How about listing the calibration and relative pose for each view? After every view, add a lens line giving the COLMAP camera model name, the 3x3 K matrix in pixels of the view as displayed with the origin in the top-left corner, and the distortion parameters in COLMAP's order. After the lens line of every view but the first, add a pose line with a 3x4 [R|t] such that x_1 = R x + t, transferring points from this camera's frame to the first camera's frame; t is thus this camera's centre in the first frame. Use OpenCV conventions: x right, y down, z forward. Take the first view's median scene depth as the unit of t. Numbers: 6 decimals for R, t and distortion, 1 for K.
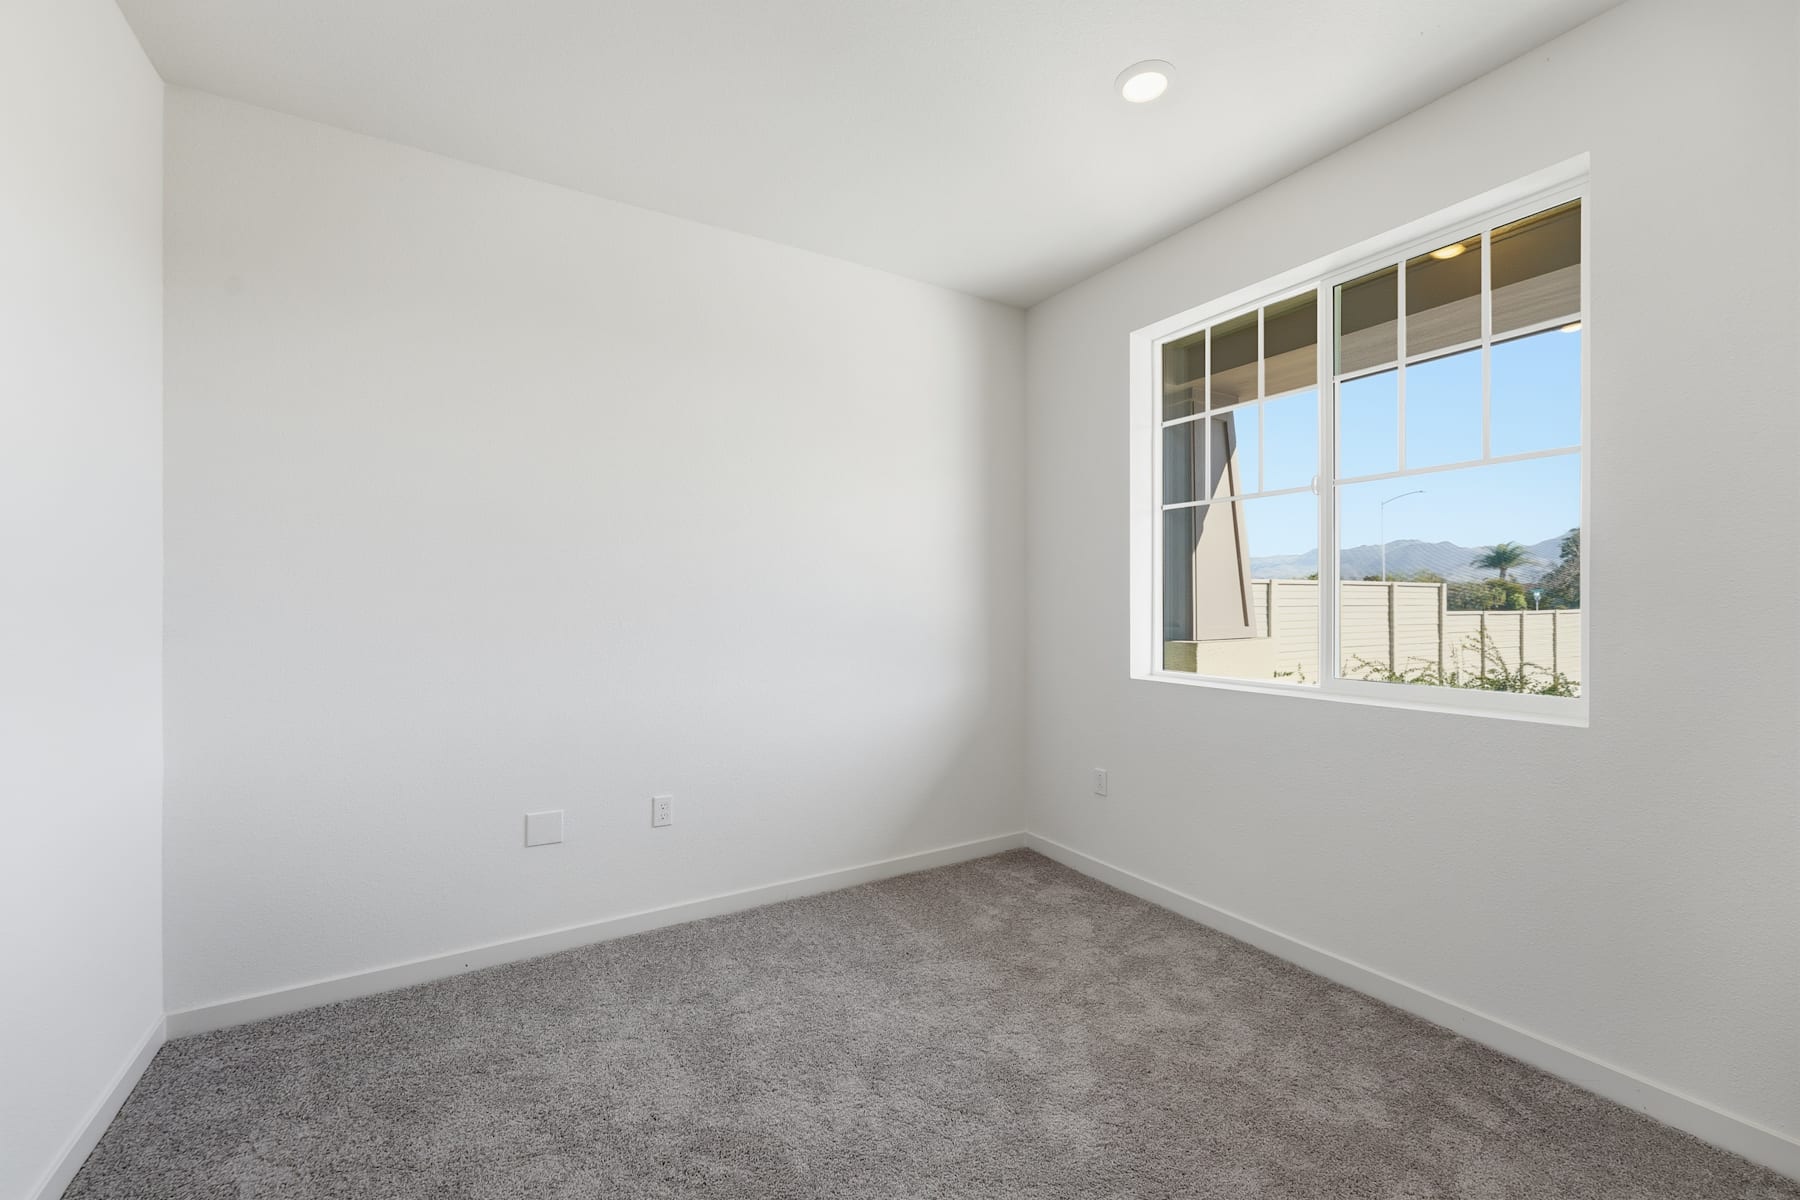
lens RADIAL K [[725.0, 0, 894.5], [0, 725.0, 593.8], [0, 0, 1]] dist [-0.001391, -0.000661]
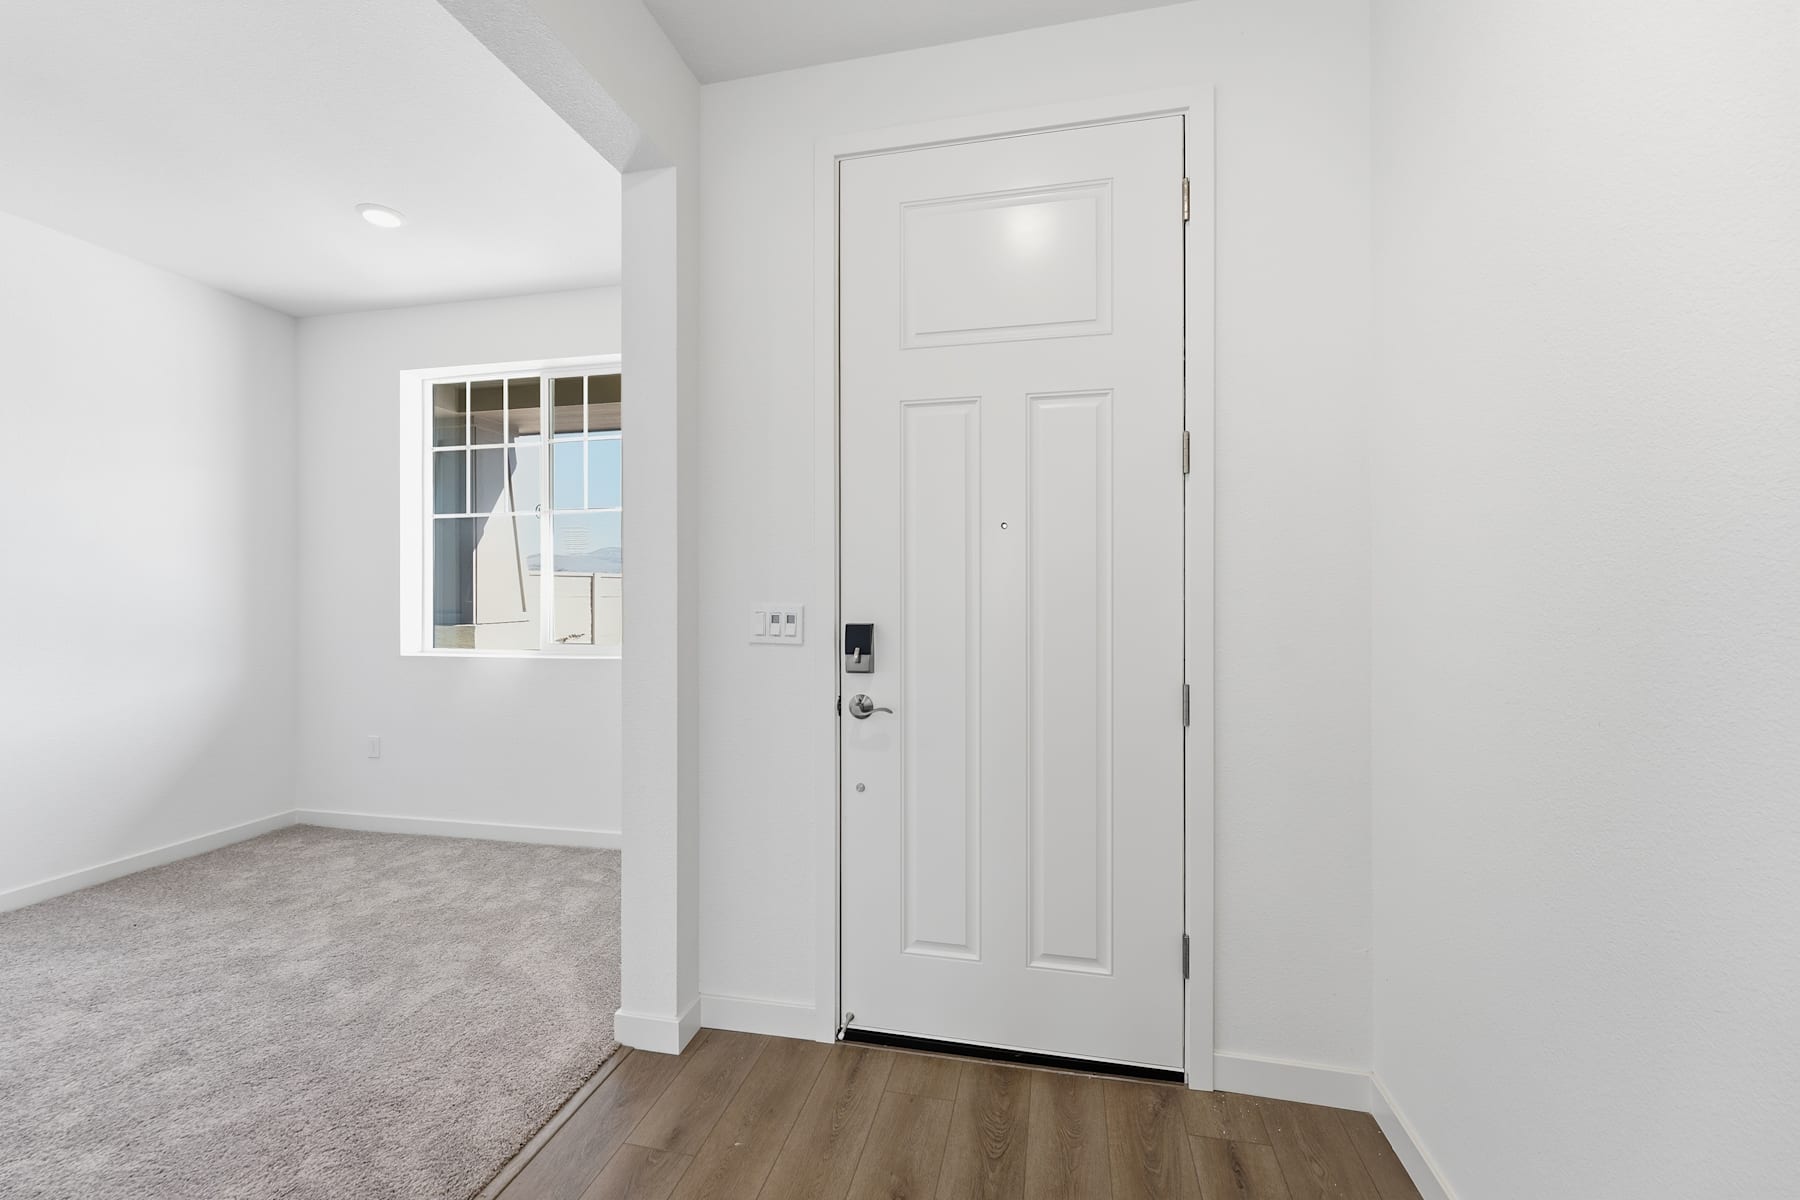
lens RADIAL K [[725.0, 0, 894.5], [0, 725.0, 593.8], [0, 0, 1]] dist [-0.001391, -0.000661]
pose [[0.679303, 0.000054, 0.733858, -0.002896], [-0.009549, 0.999916, 0.008766, -0.006082], [-0.733796, -0.012962, 0.679246, -0.507673]]
